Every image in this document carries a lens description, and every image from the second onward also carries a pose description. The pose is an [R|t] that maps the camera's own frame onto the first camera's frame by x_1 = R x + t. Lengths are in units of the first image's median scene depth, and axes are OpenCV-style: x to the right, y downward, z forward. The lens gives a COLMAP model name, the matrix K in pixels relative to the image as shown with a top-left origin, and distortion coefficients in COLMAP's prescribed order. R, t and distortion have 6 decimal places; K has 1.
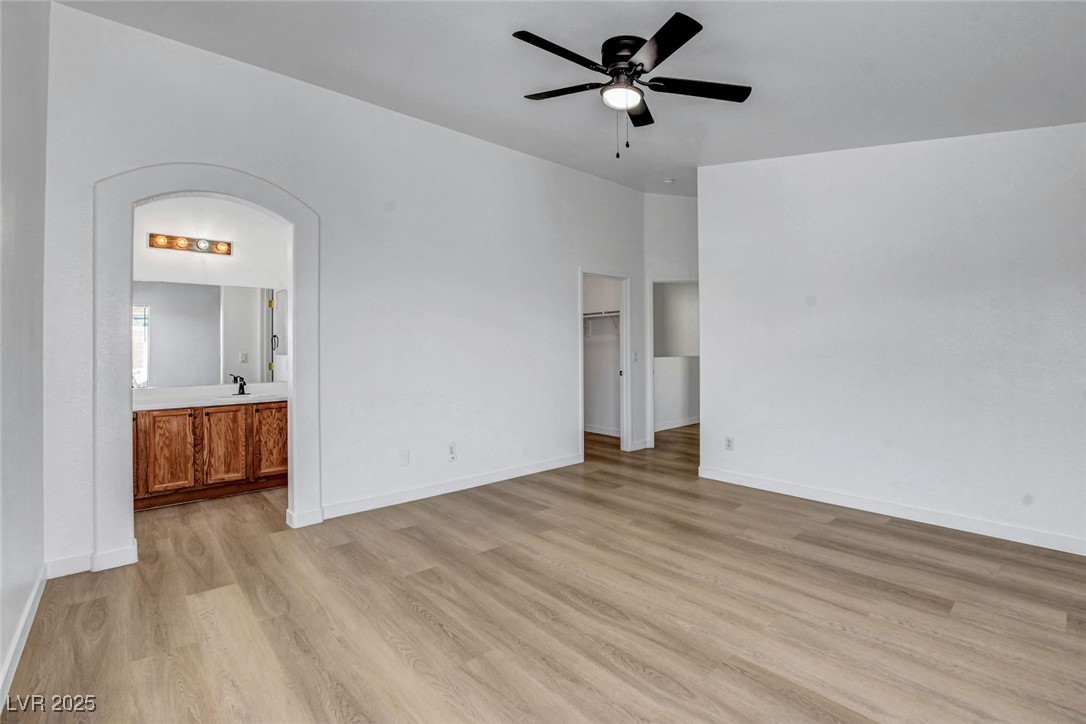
lens RADIAL K [[490.5, 0, 549.9], [0, 490.5, 349.7], [0, 0, 1]] dist [-0.000633, -0.000056]
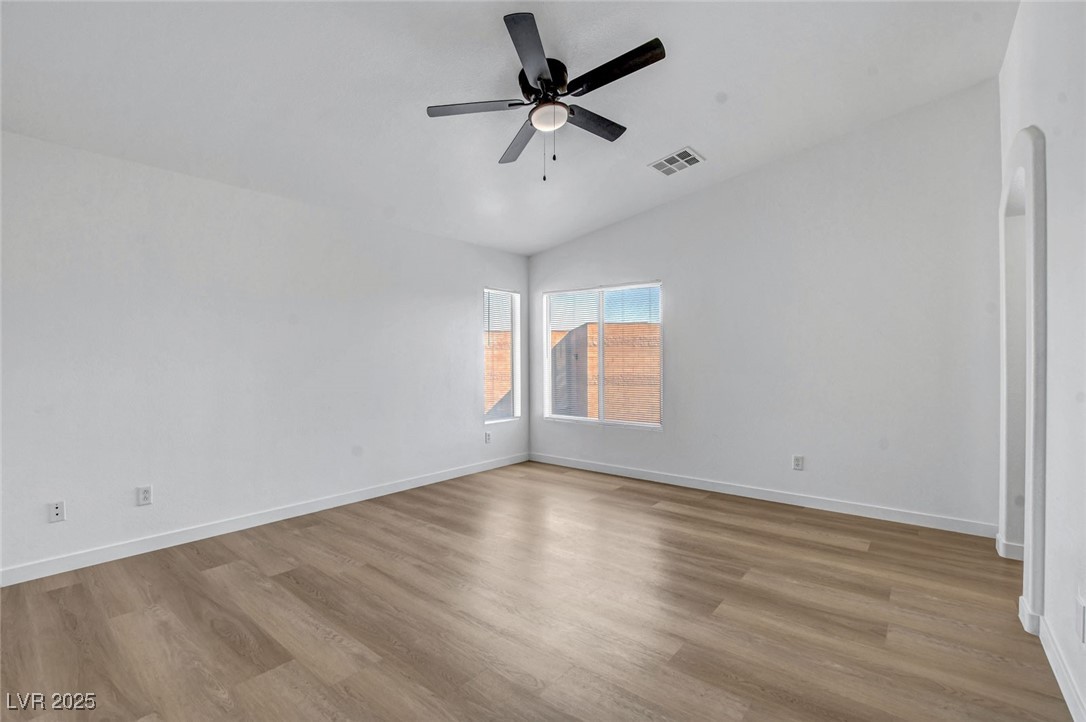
lens RADIAL K [[490.5, 0, 549.9], [0, 490.5, 348.7], [0, 0, 1]] dist [-0.000633, -0.000056]
pose [[-0.986016, 0.002138, -0.166636, 0.320955], [0.003884, 0.999941, -0.010154, -0.012726], [0.166605, -0.010659, -0.985966, 1.997854]]
